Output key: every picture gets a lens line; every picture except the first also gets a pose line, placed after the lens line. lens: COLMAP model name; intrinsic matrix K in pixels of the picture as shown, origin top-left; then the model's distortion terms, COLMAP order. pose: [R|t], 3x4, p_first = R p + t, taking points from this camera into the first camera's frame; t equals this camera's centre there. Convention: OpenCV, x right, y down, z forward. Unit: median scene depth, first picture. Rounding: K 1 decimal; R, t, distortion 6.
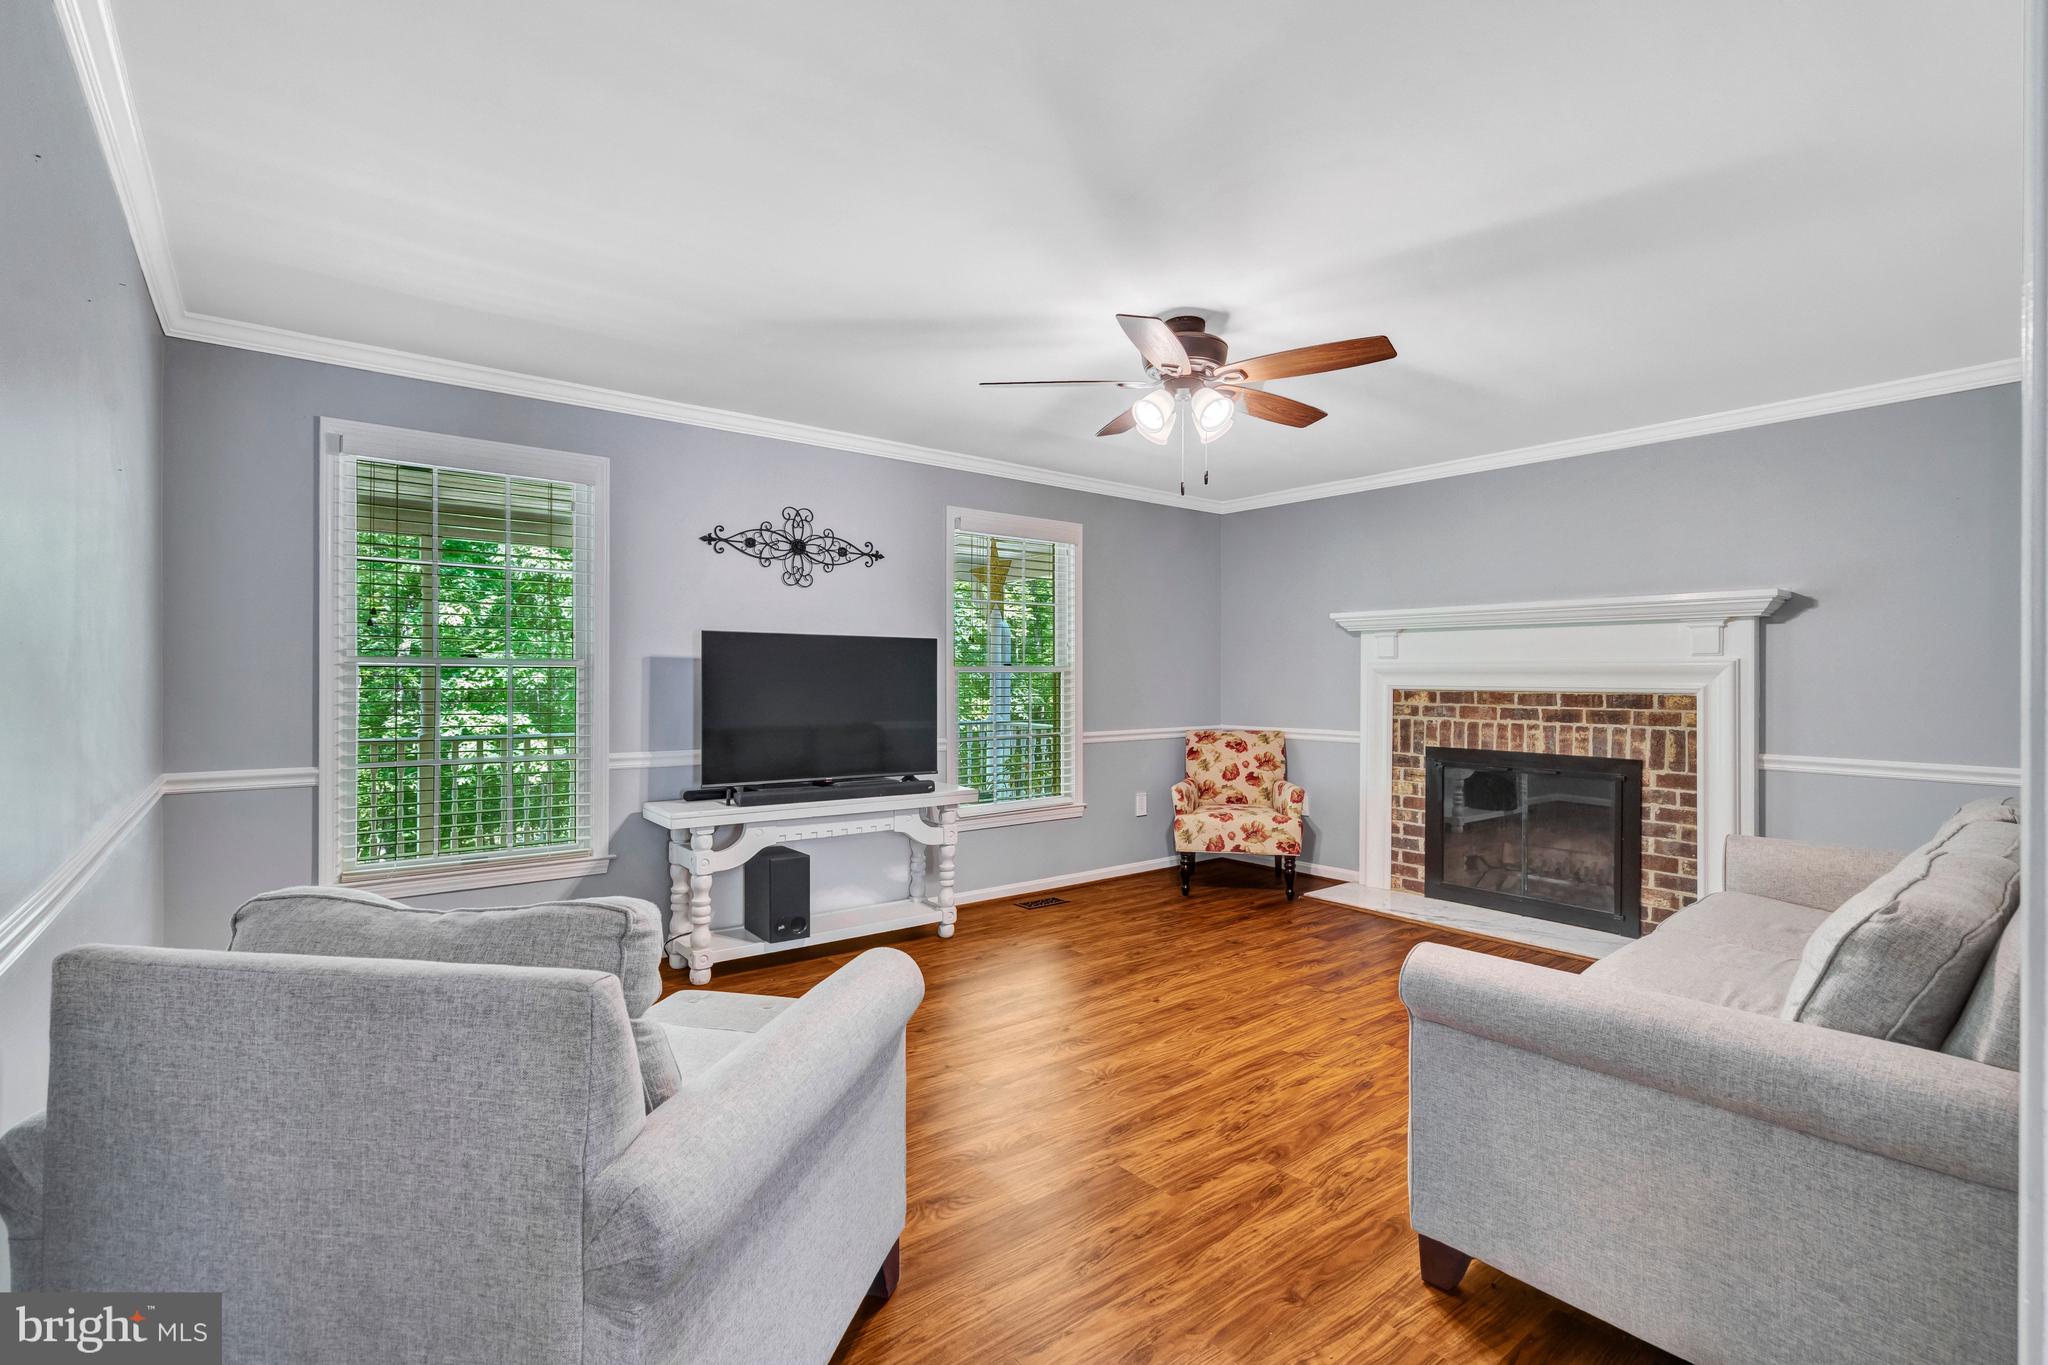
lens RADIAL K [[932.2, 0, 1015.9], [0, 932.2, 683.8], [0, 0, 1]] dist [-0.009888, 0.002307]
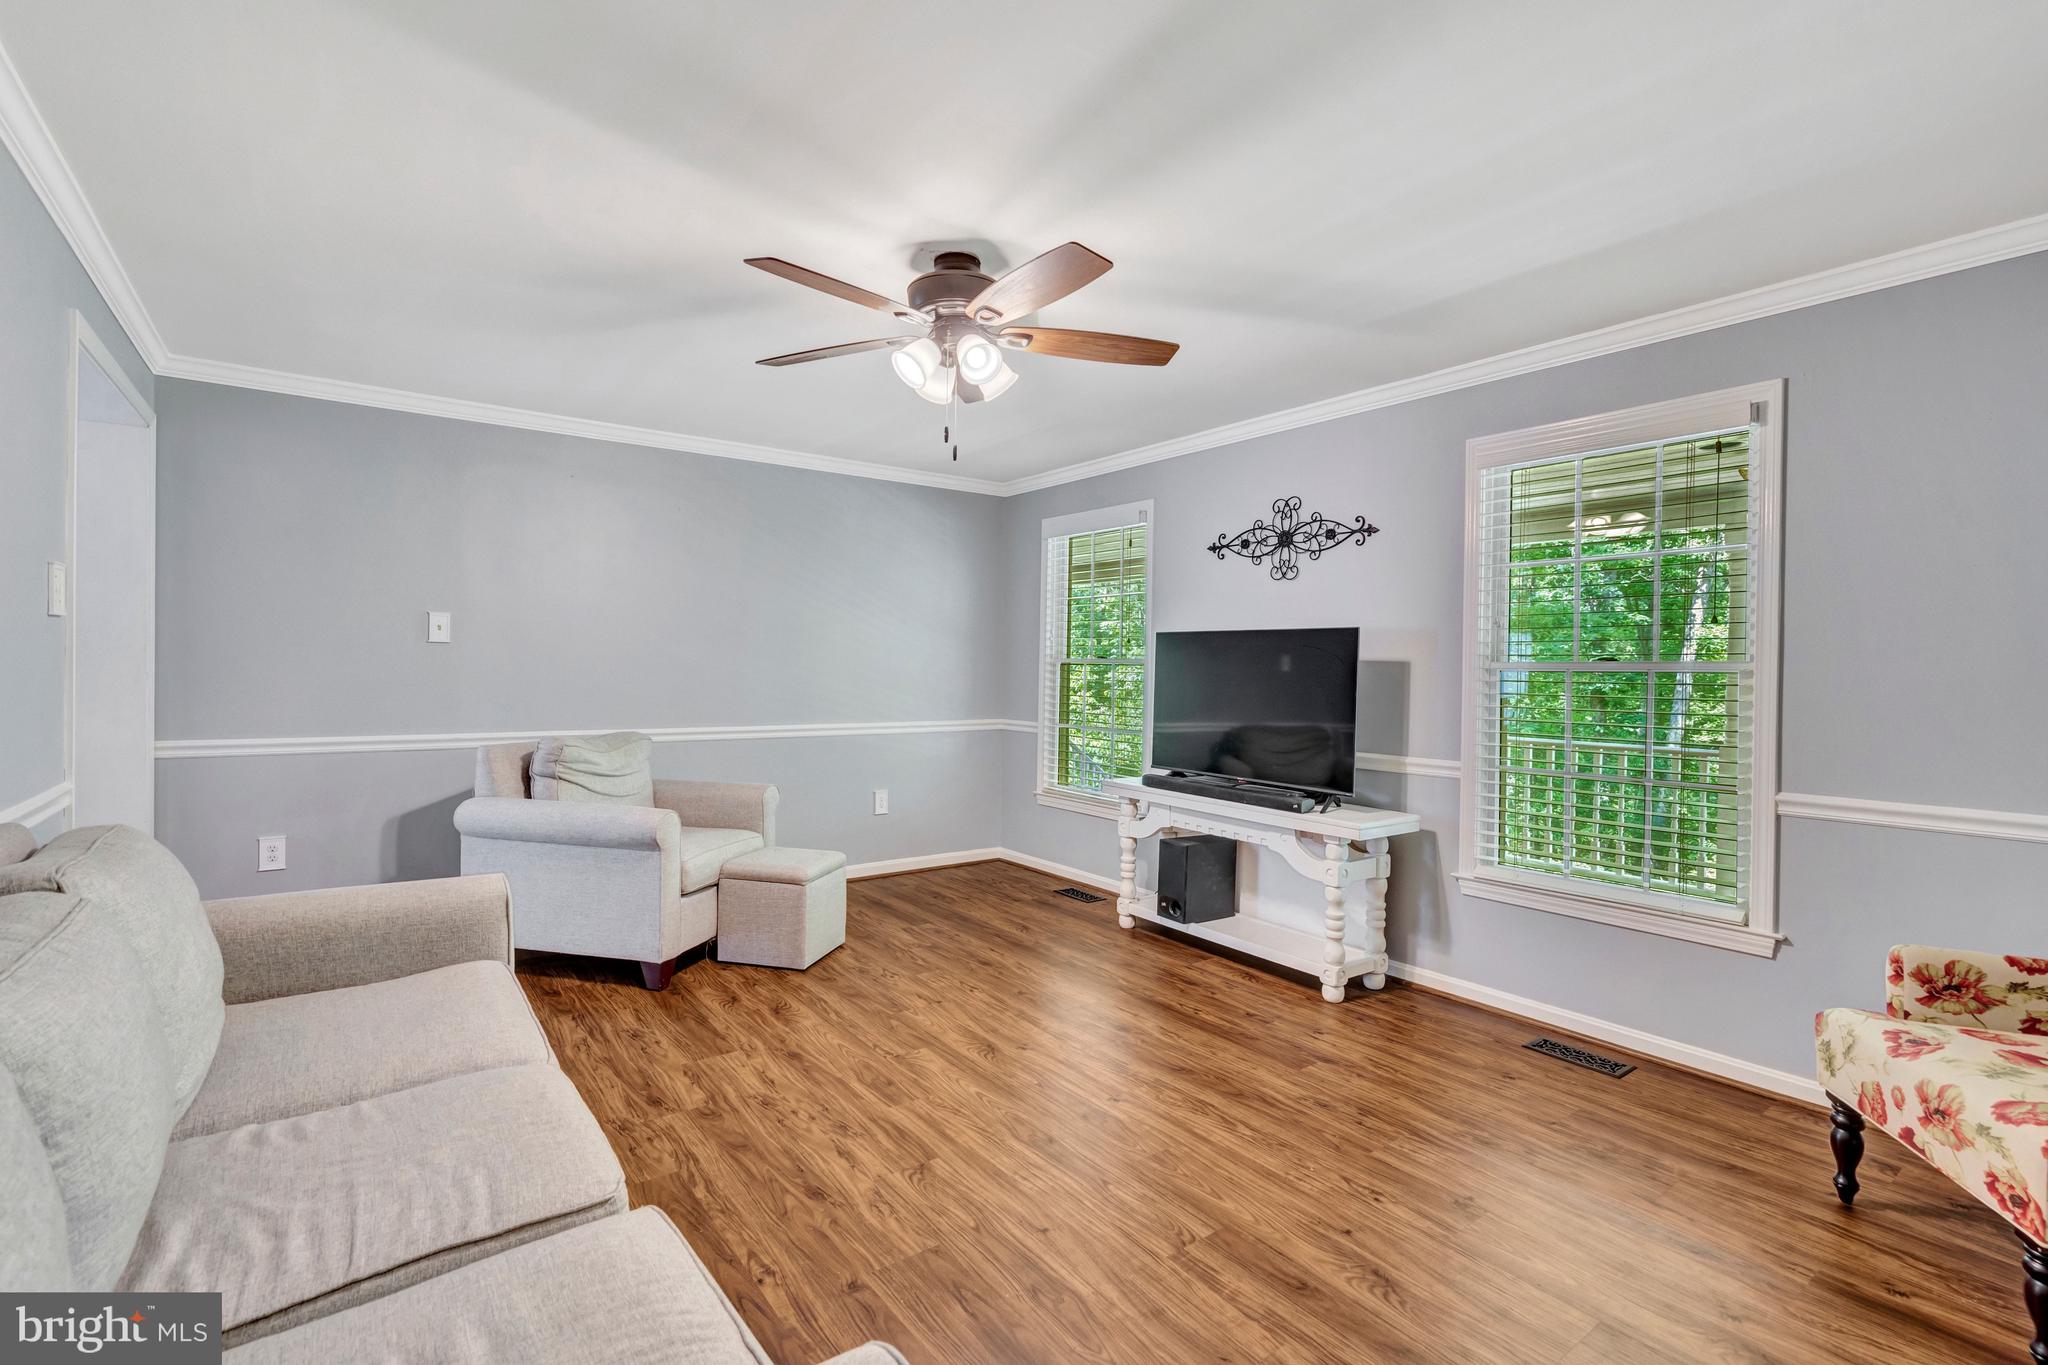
lens RADIAL K [[932.2, 0, 1025.5], [0, 932.2, 669.9], [0, 0, 1]] dist [-0.009888, 0.002307]
pose [[-0.026712, 0.000203, -0.999643, 0.736851], [-0.025575, 0.999673, 0.000886, -0.005604], [0.999316, 0.025590, -0.026698, 0.762769]]
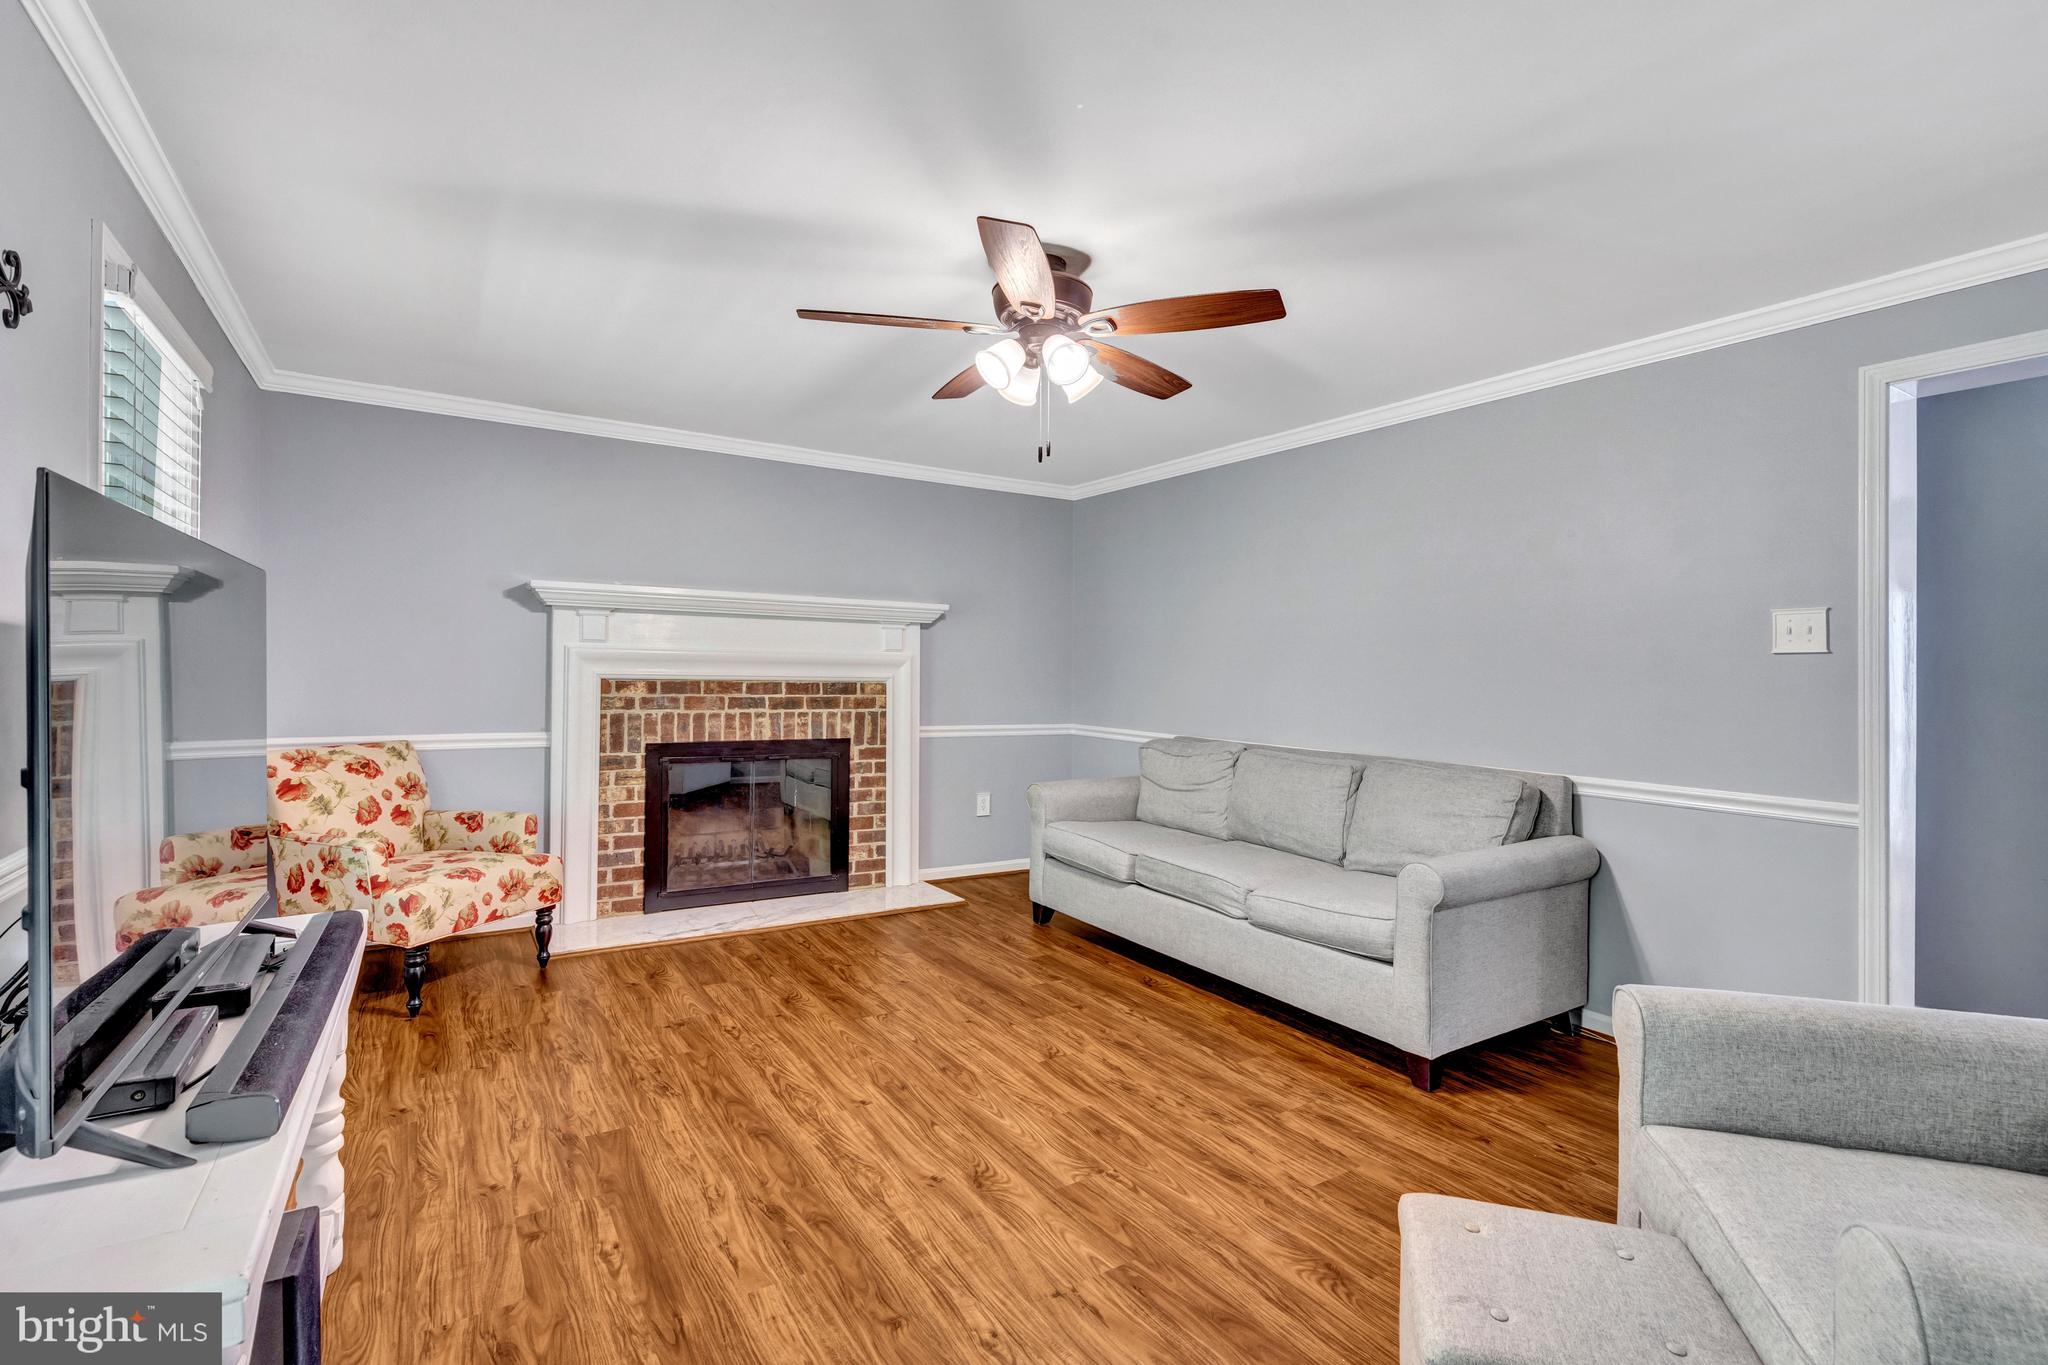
lens RADIAL K [[932.2, 0, 1021.1], [0, 932.2, 677.7], [0, 0, 1]] dist [-0.009888, 0.002307]
pose [[0.101413, -0.006397, 0.994824, -0.465891], [-0.006836, 0.999951, 0.007127, -0.004241], [-0.994821, -0.007523, 0.101364, 0.651796]]
